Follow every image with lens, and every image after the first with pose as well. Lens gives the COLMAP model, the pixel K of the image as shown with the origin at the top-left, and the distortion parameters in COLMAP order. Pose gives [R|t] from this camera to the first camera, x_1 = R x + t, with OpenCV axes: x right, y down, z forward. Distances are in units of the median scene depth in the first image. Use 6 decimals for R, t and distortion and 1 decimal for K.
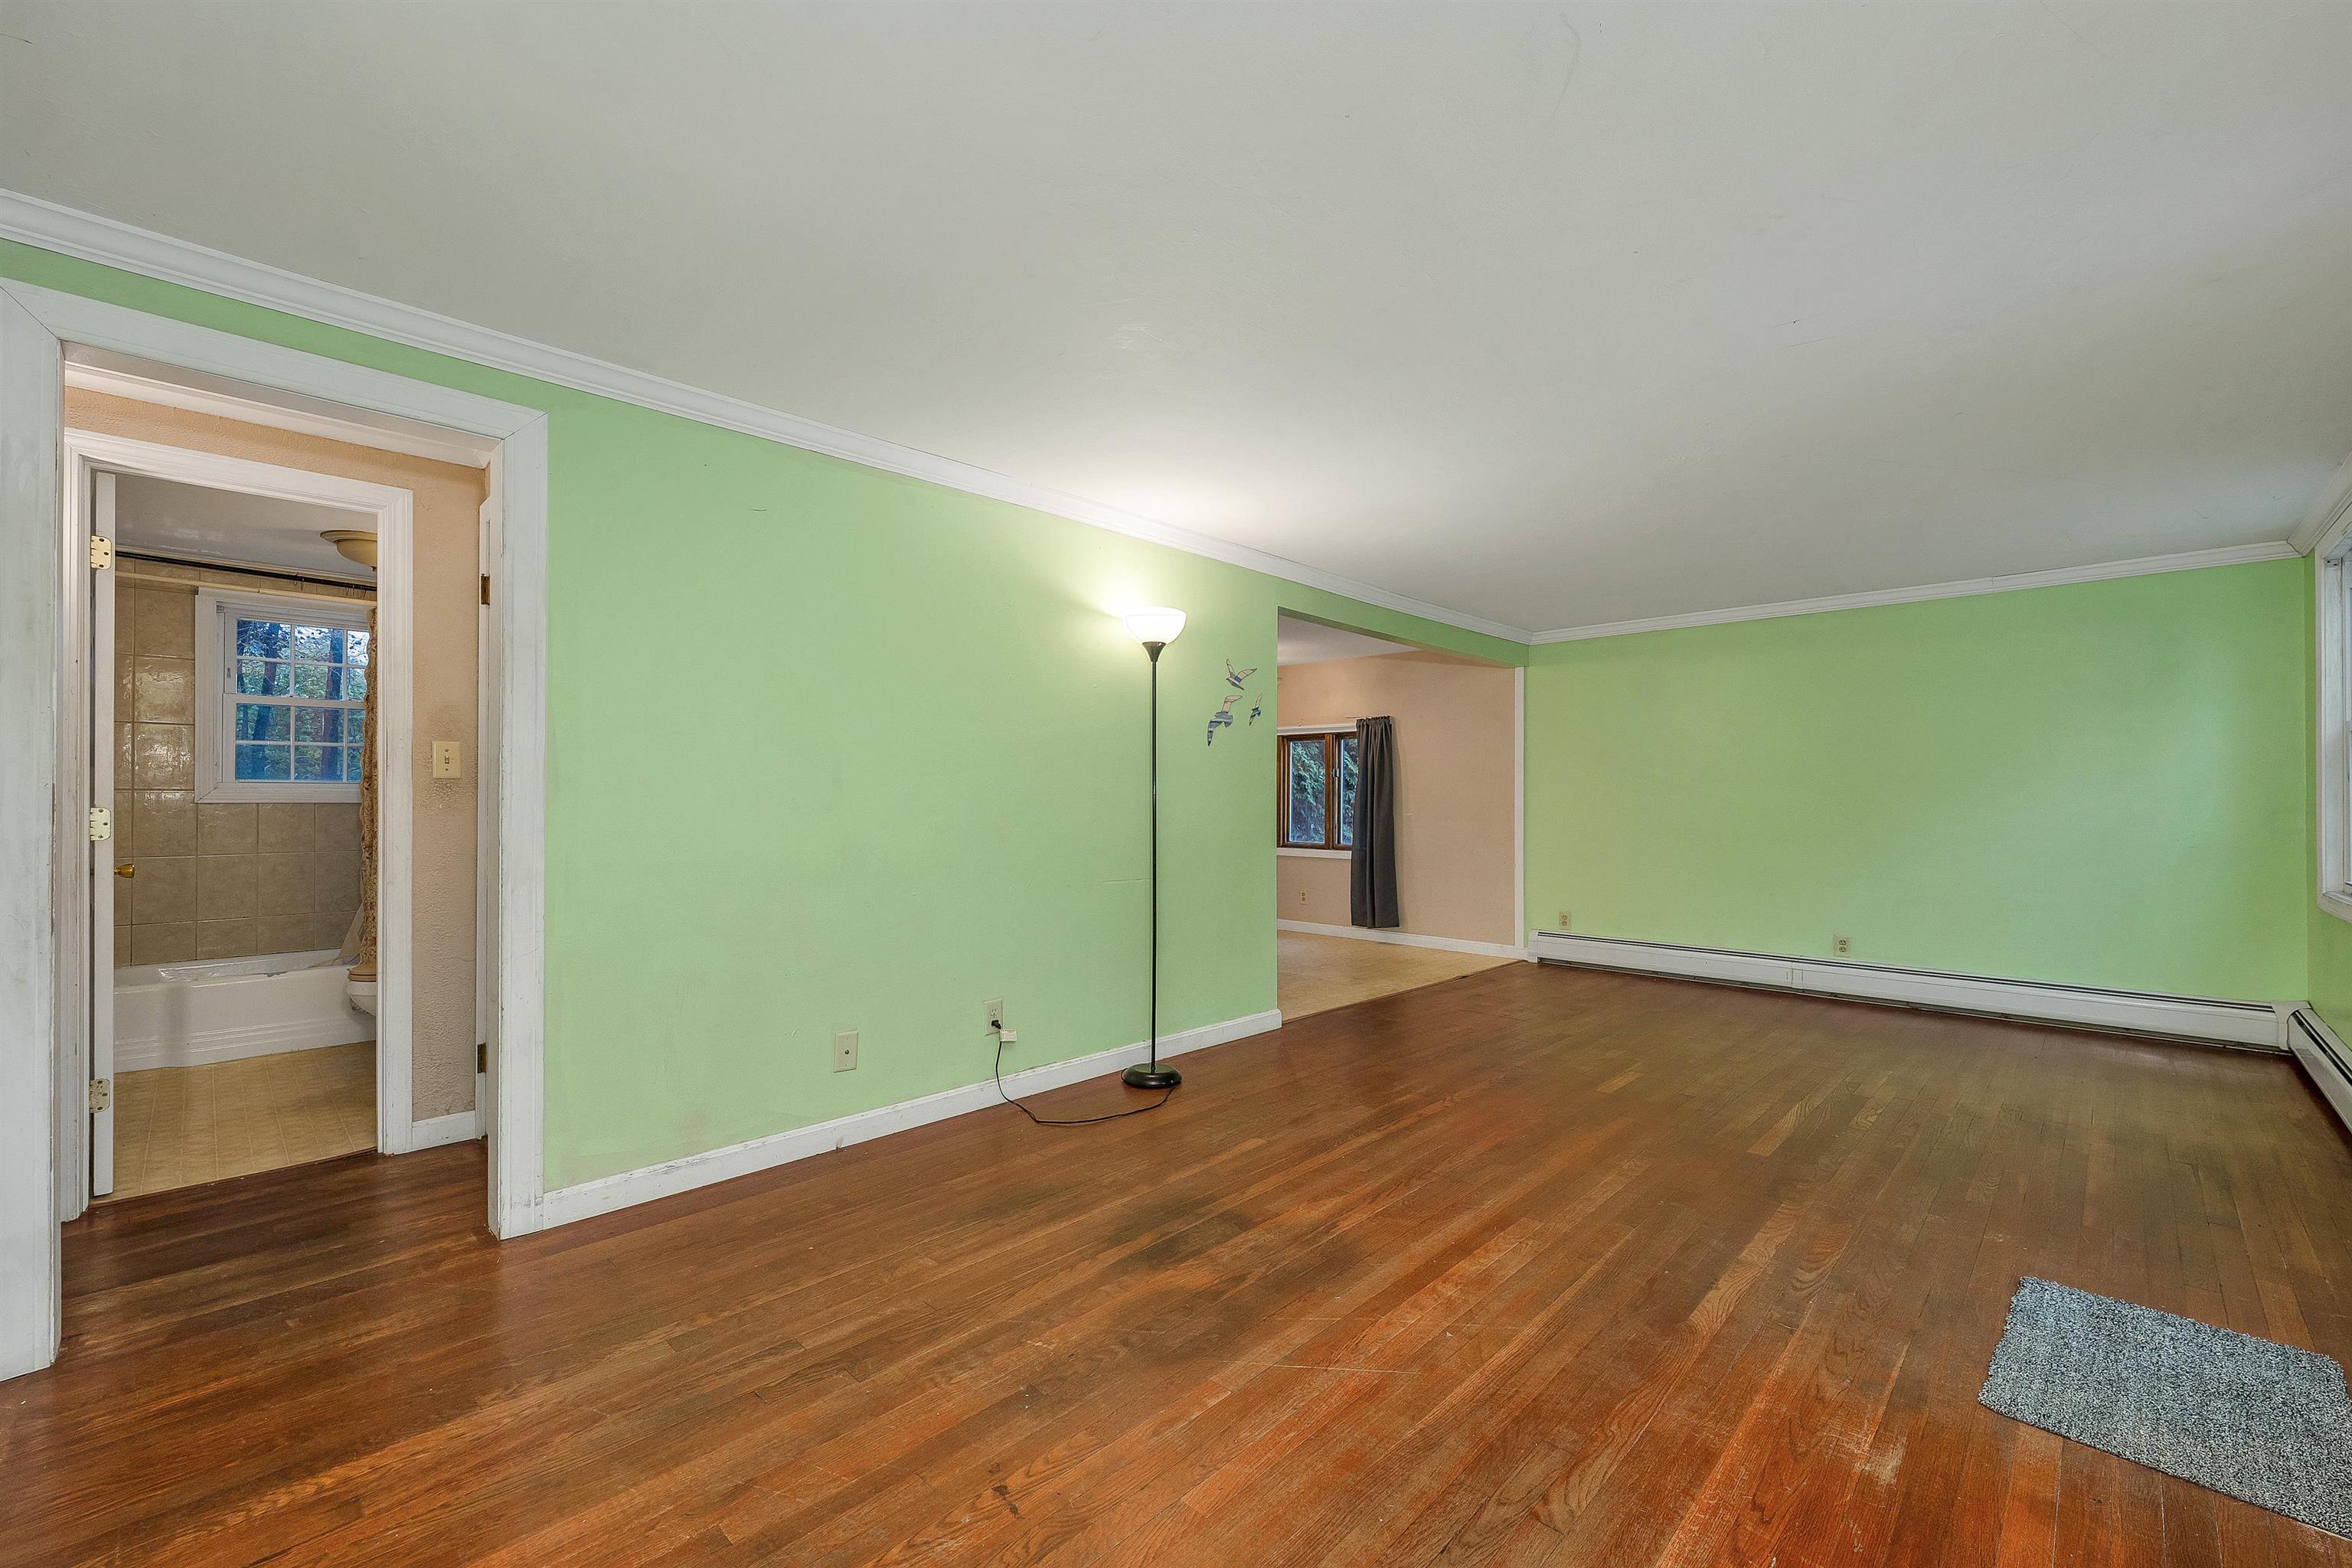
lens RADIAL K [[966.3, 0, 1177.8], [0, 966.3, 791.6], [0, 0, 1]] dist [0.003008, 0.000589]
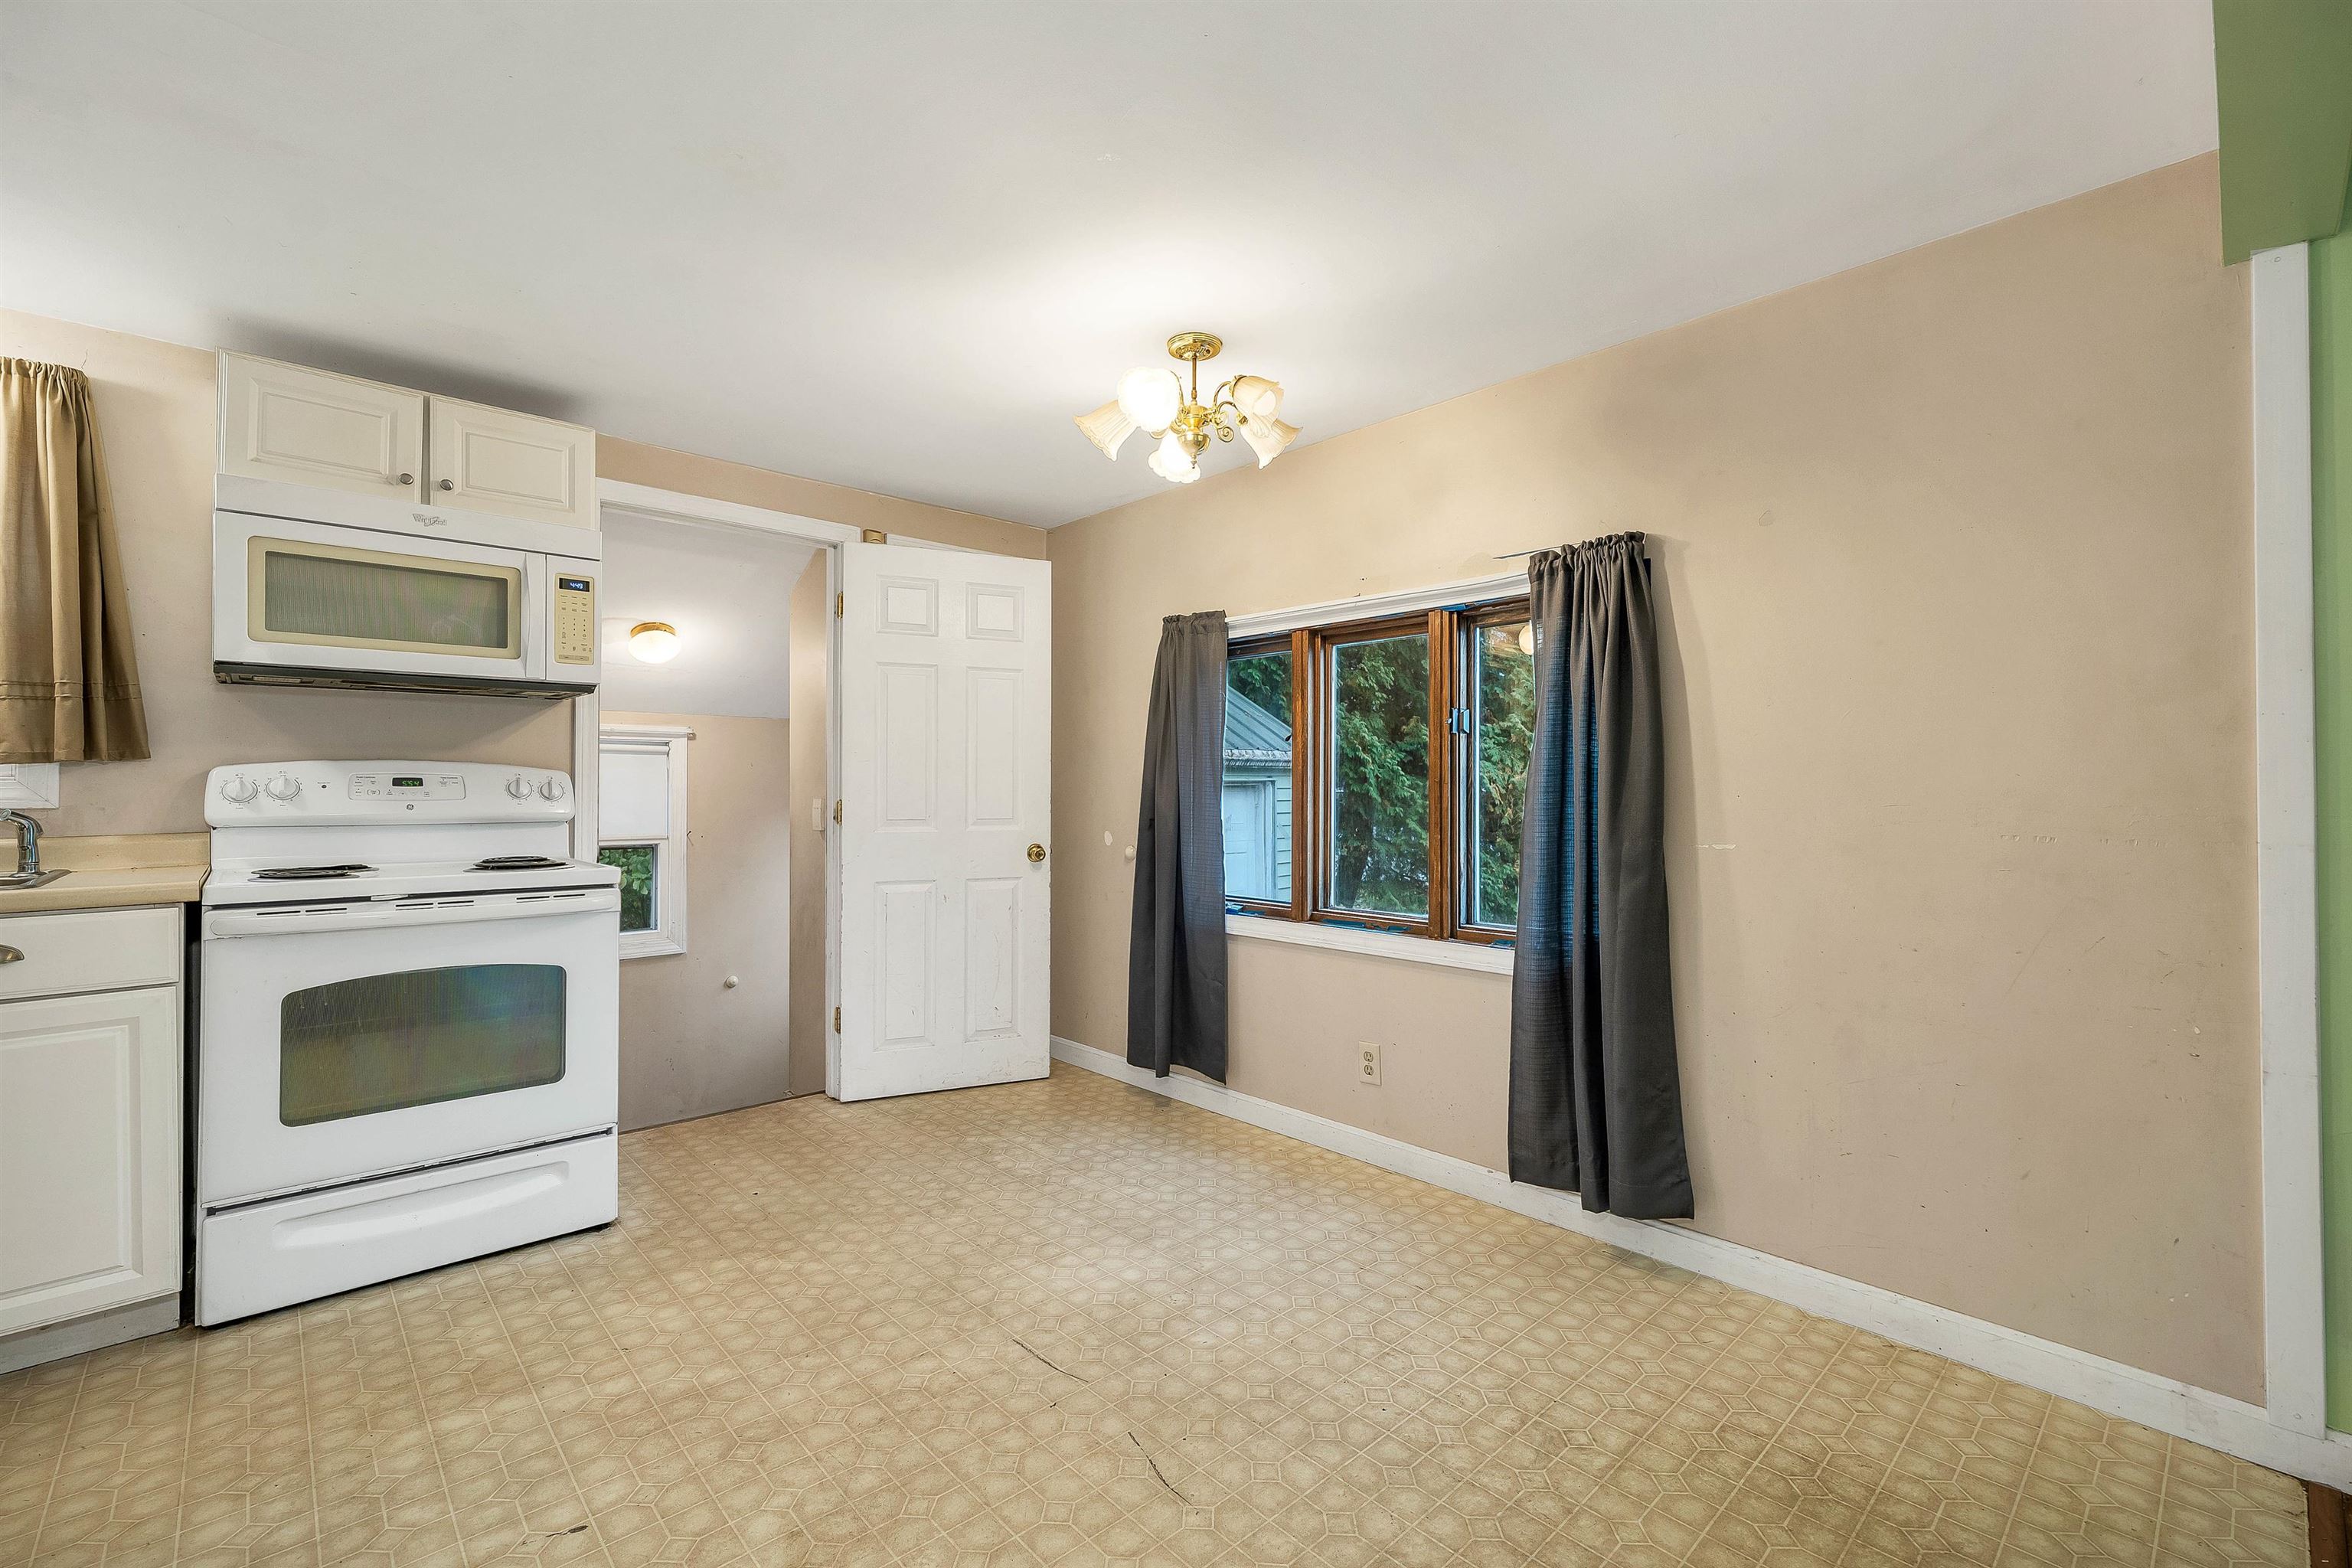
lens RADIAL K [[997.8, 0, 1174.4], [0, 997.8, 782.0], [0, 0, 1]] dist [0.001097, 0.000190]
pose [[0.998464, -0.004565, -0.055210, 0.180420], [0.004442, 0.999987, -0.002335, 0.005663], [0.055219, 0.002087, 0.998472, 1.428644]]
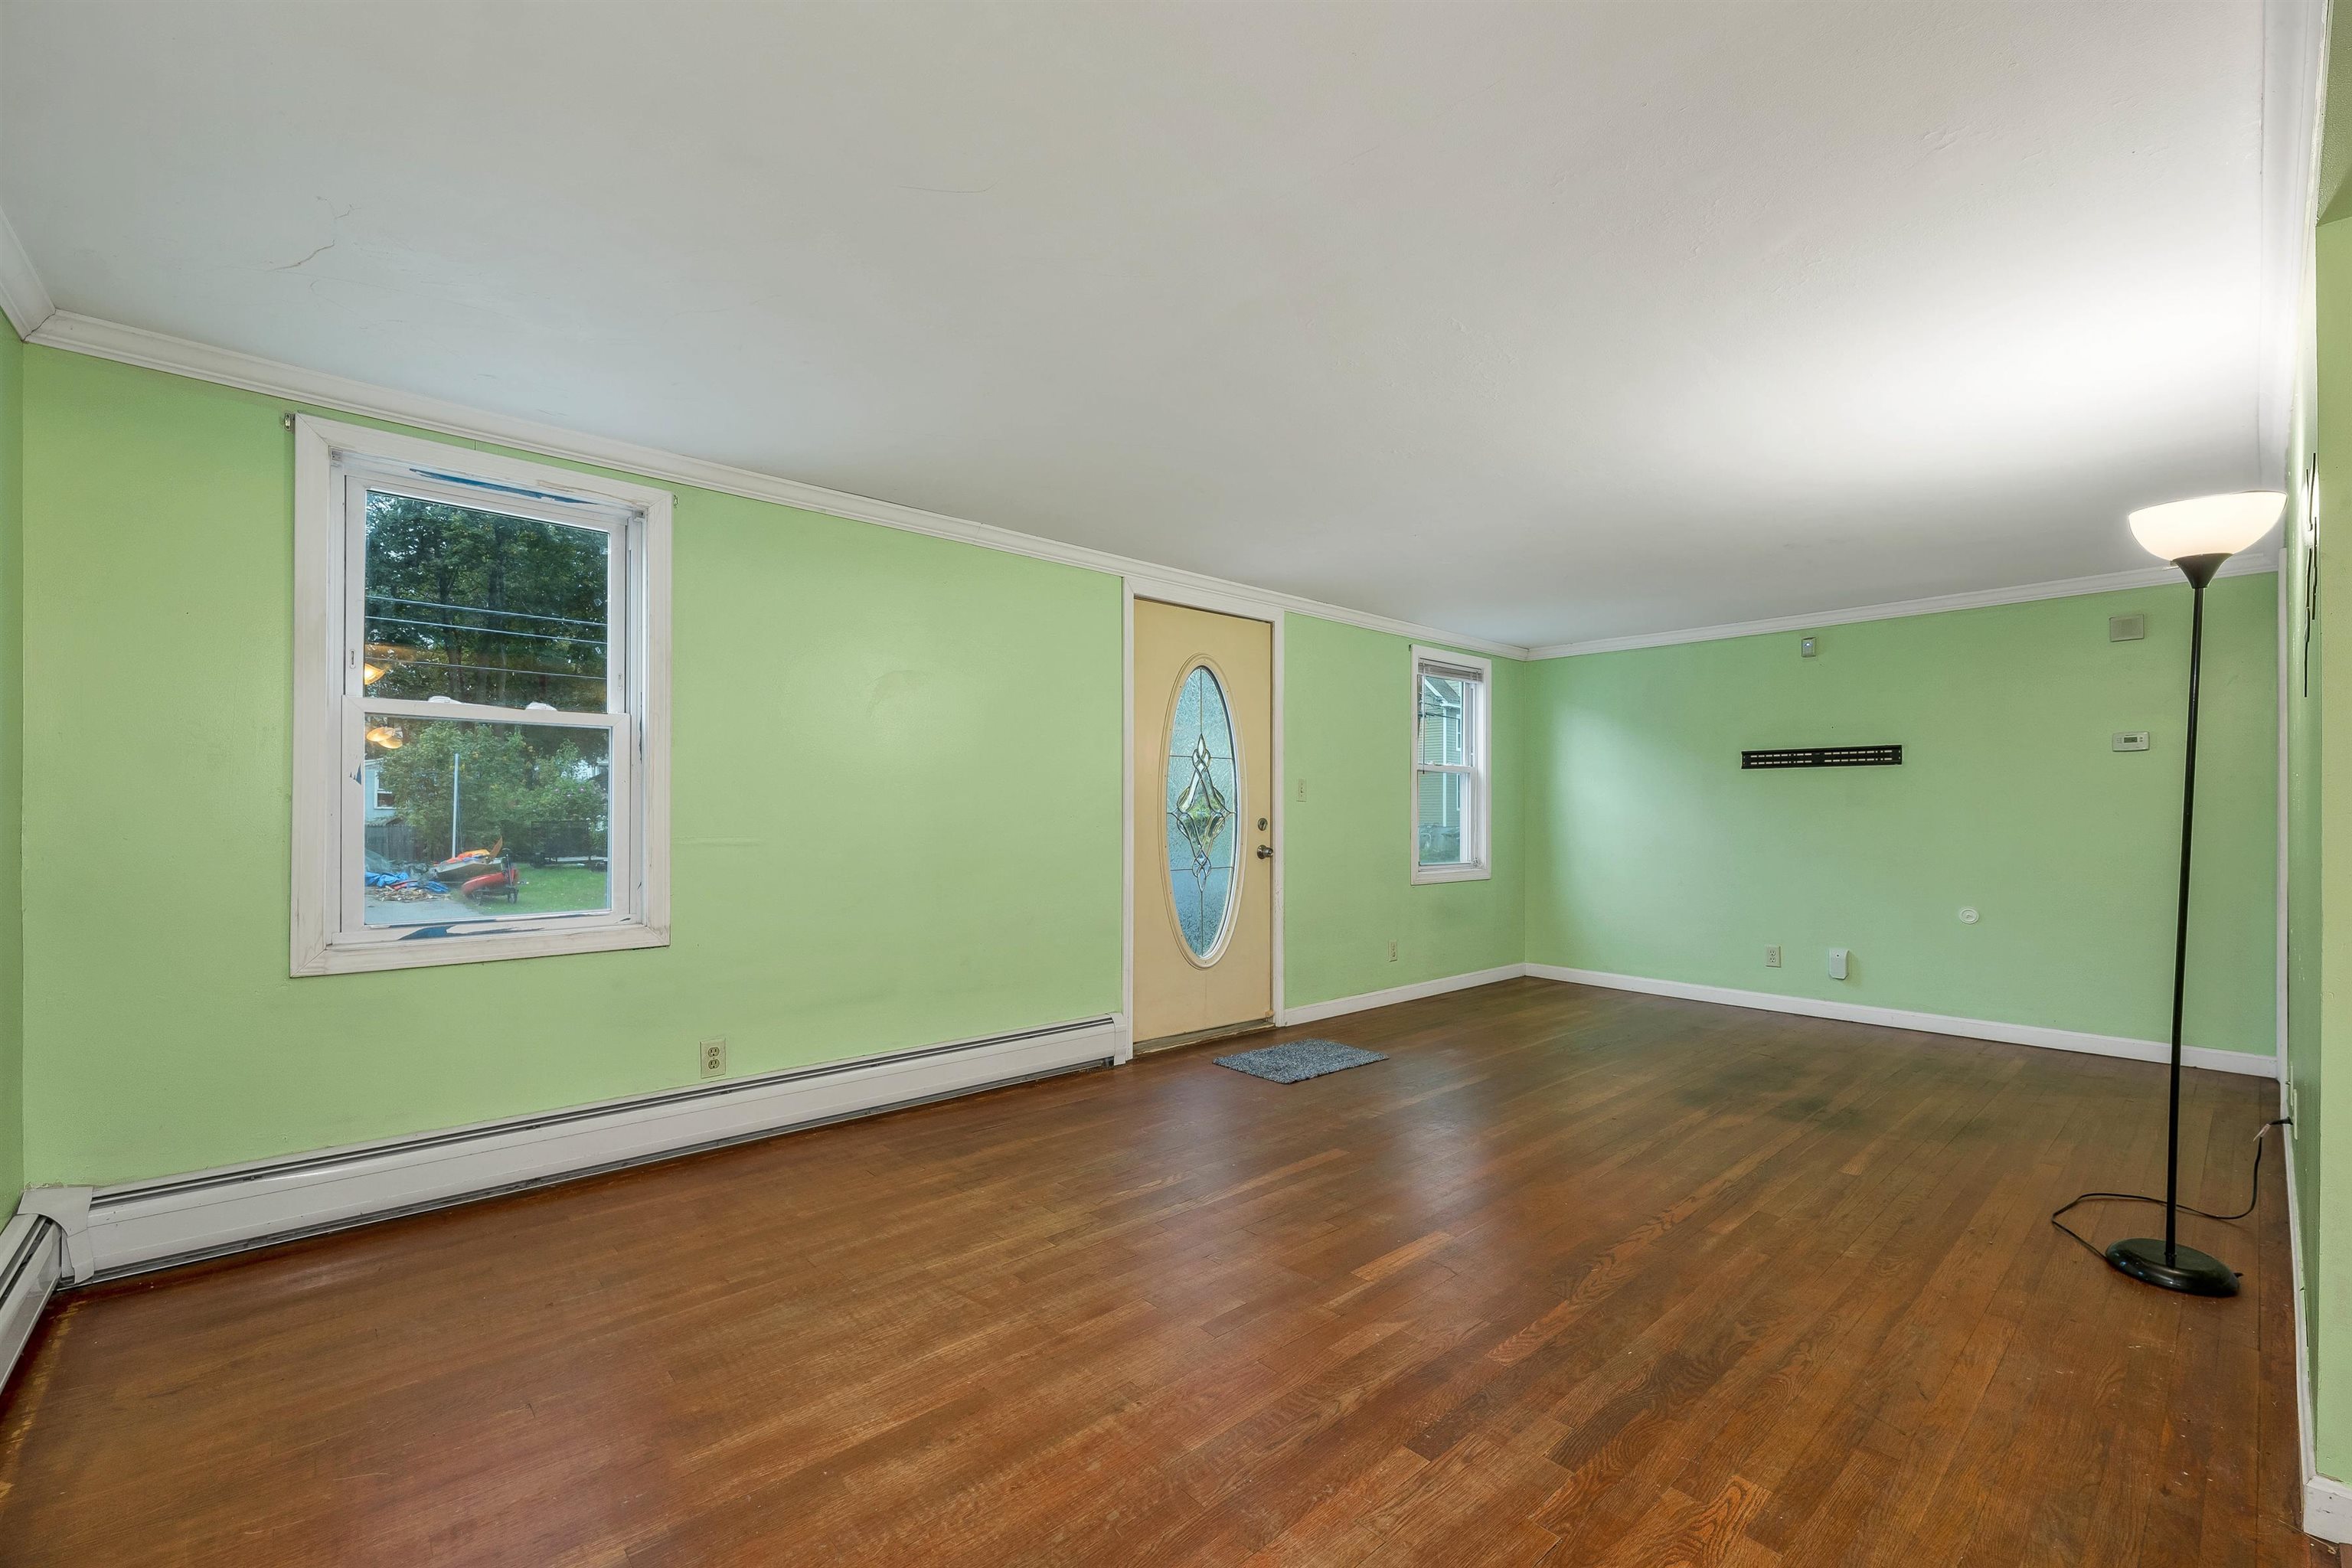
lens RADIAL K [[974.8, 0, 1182.5], [0, 974.8, 810.8], [0, 0, 1]] dist [-0.000150, 0.000621]
pose [[-0.997923, -0.005886, 0.064145, 0.618072], [-0.006448, 0.999943, -0.008554, 0.012715], [-0.064091, -0.008950, -0.997904, 1.814155]]
